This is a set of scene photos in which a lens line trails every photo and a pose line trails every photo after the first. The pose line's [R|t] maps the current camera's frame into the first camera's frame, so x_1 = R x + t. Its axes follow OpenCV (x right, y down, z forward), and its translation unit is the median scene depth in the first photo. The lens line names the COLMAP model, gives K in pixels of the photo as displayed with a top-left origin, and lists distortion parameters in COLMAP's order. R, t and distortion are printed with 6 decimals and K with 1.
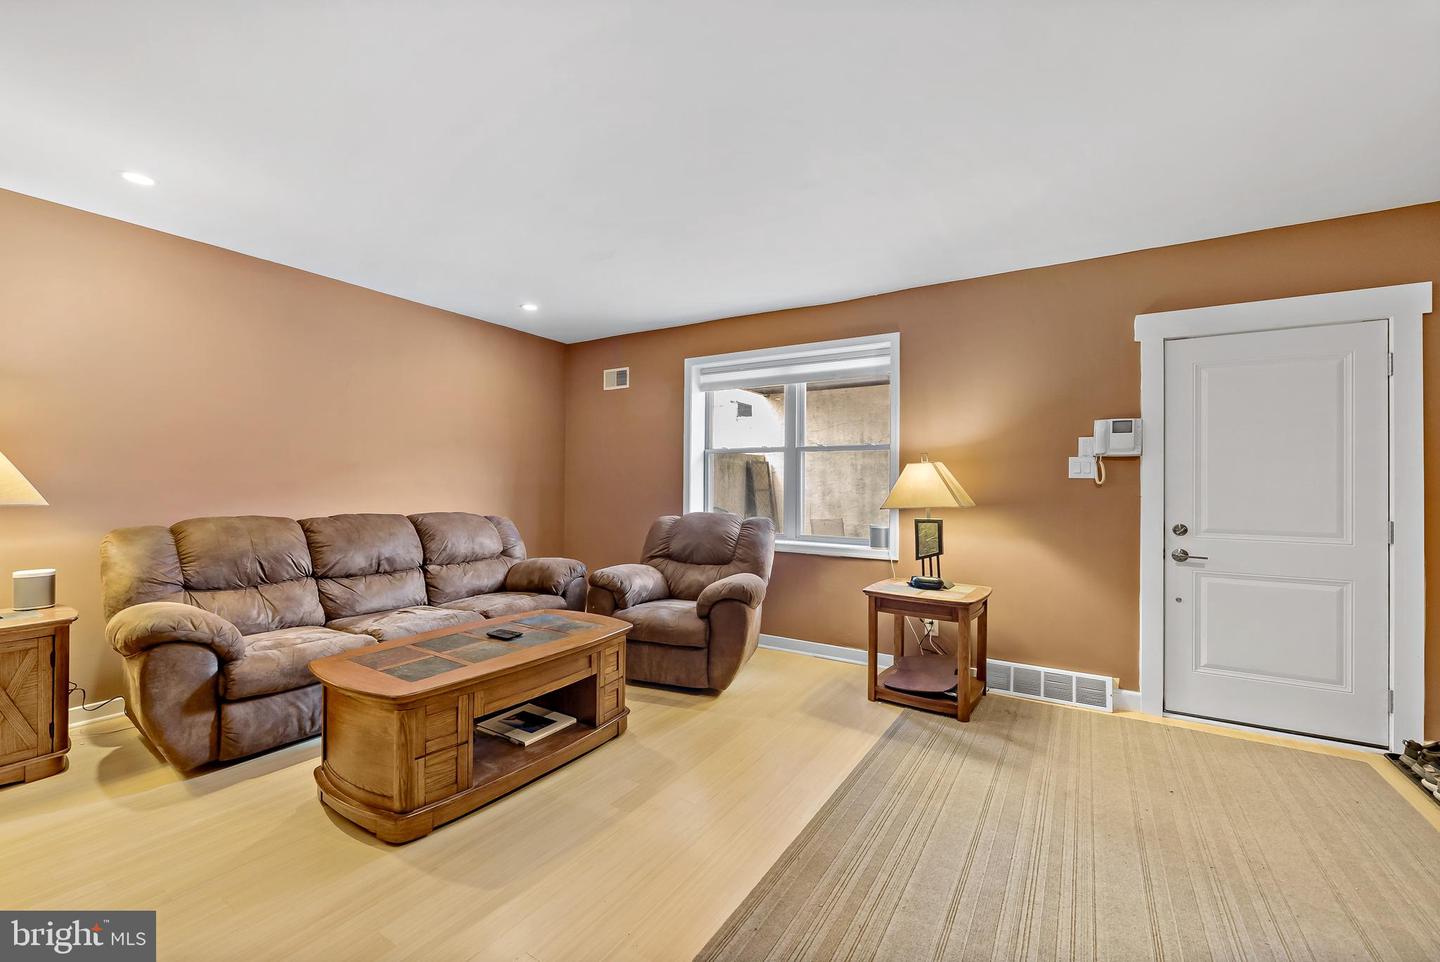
lens RADIAL K [[574.4, 0, 713.7], [0, 574.4, 482.5], [0, 0, 1]] dist [-0.000559, 0.000019]
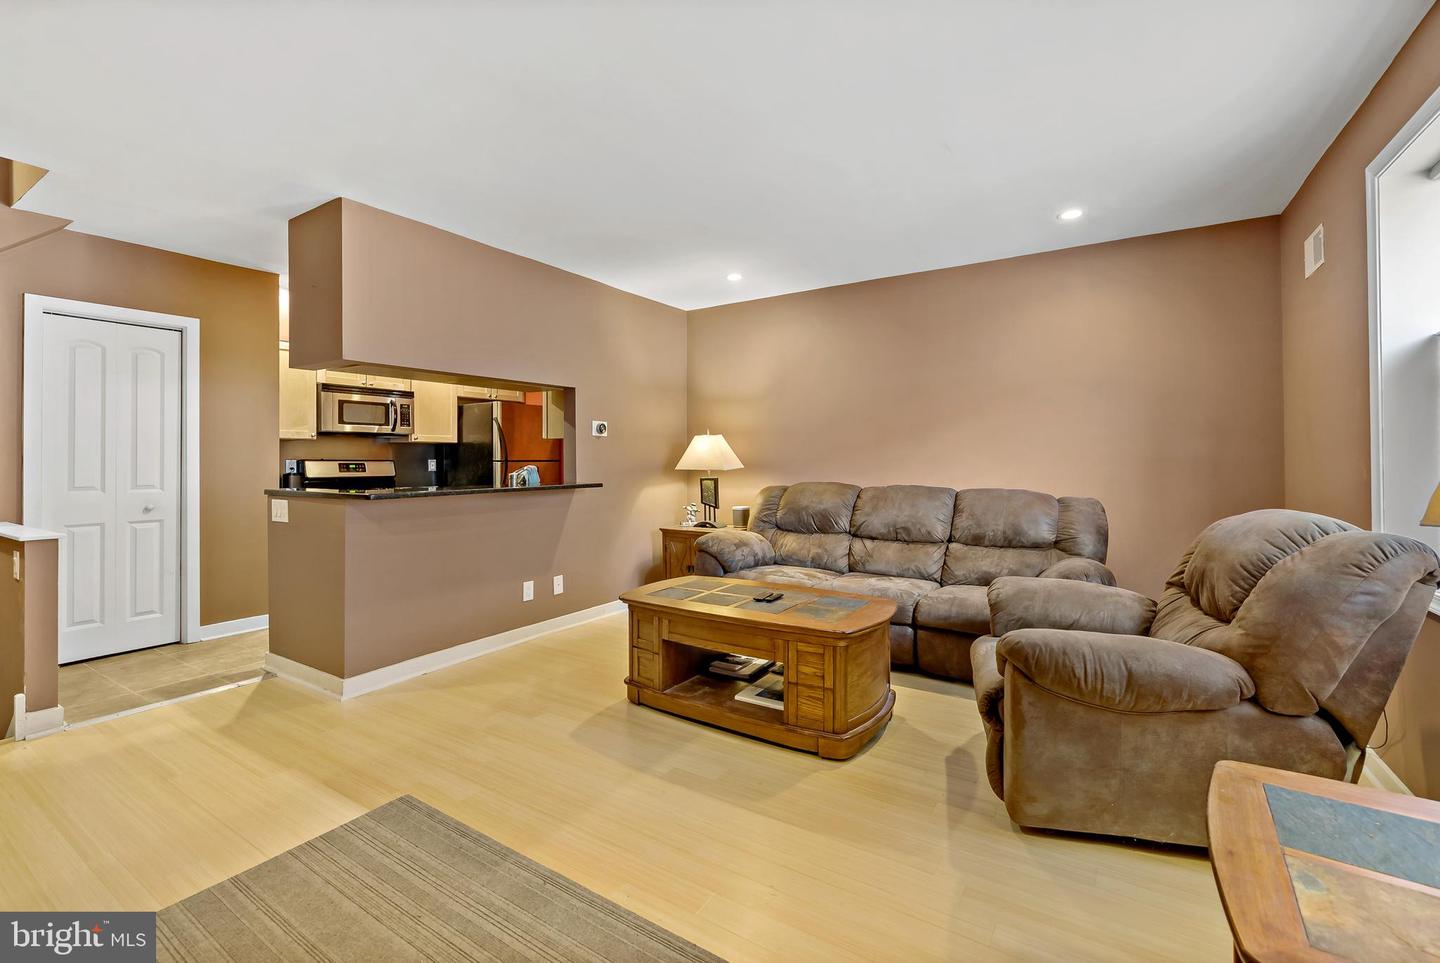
lens RADIAL K [[615.5, 0, 708.6], [0, 615.5, 456.8], [0, 0, 1]] dist [0.002603, 0.000188]
pose [[0.000933, -0.011159, -0.999937, 0.624658], [0.005269, 0.999924, -0.011154, 0.015019], [0.999986, -0.005258, 0.000991, 0.722243]]
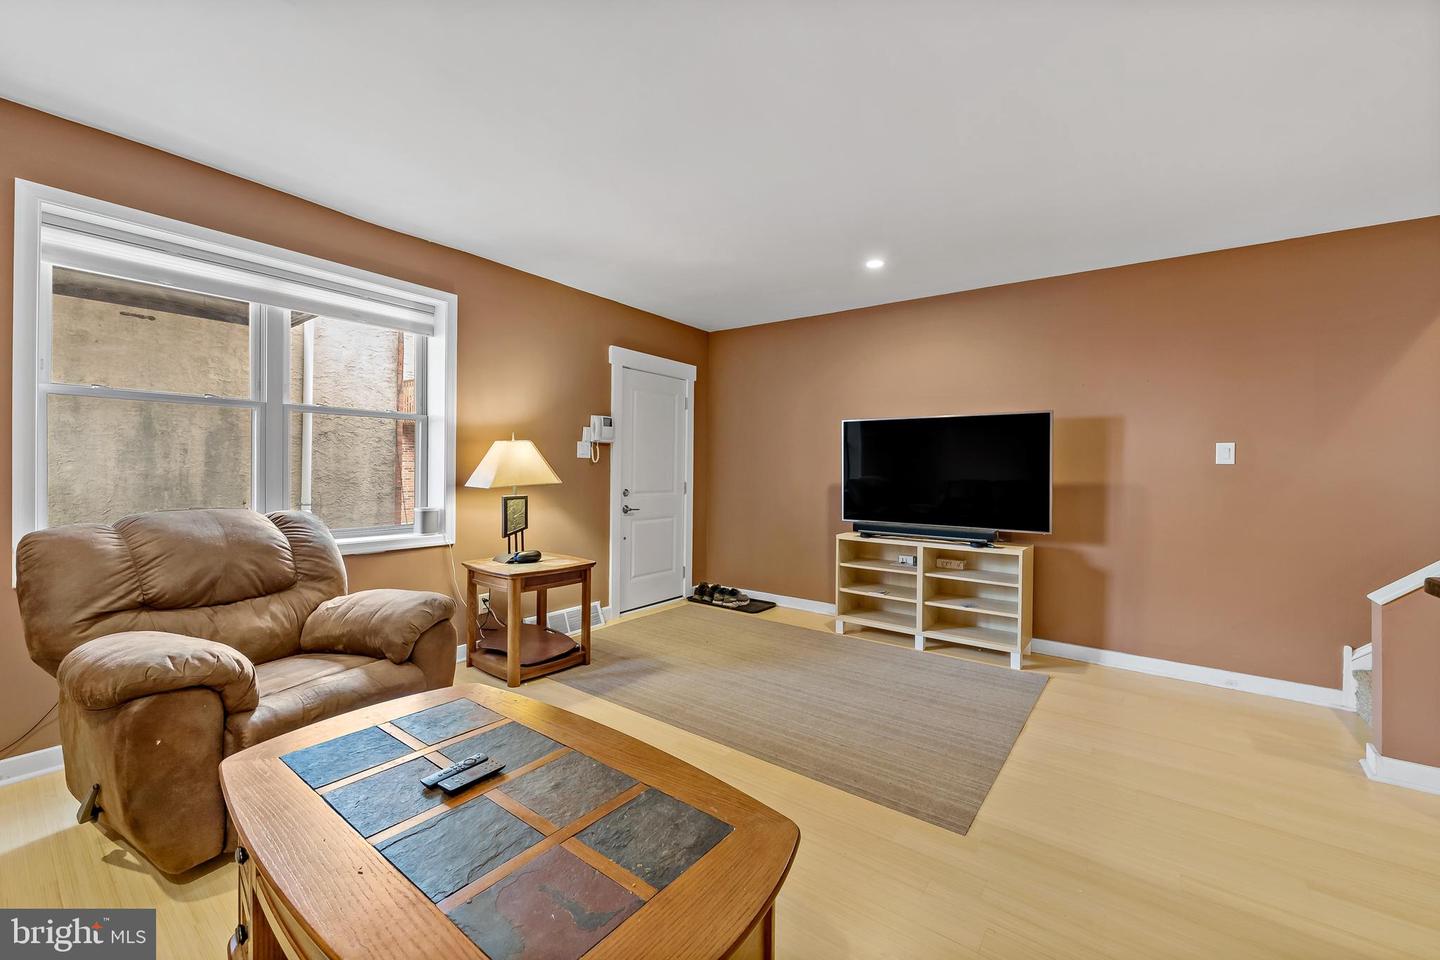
lens RADIAL K [[574.4, 0, 714.1], [0, 574.4, 473.3], [0, 0, 1]] dist [-0.000559, 0.000019]
pose [[0.082201, -0.016117, 0.996485, -0.663032], [-0.018132, 0.999680, 0.017664, -0.001129], [-0.996451, -0.019520, 0.081882, 0.607139]]
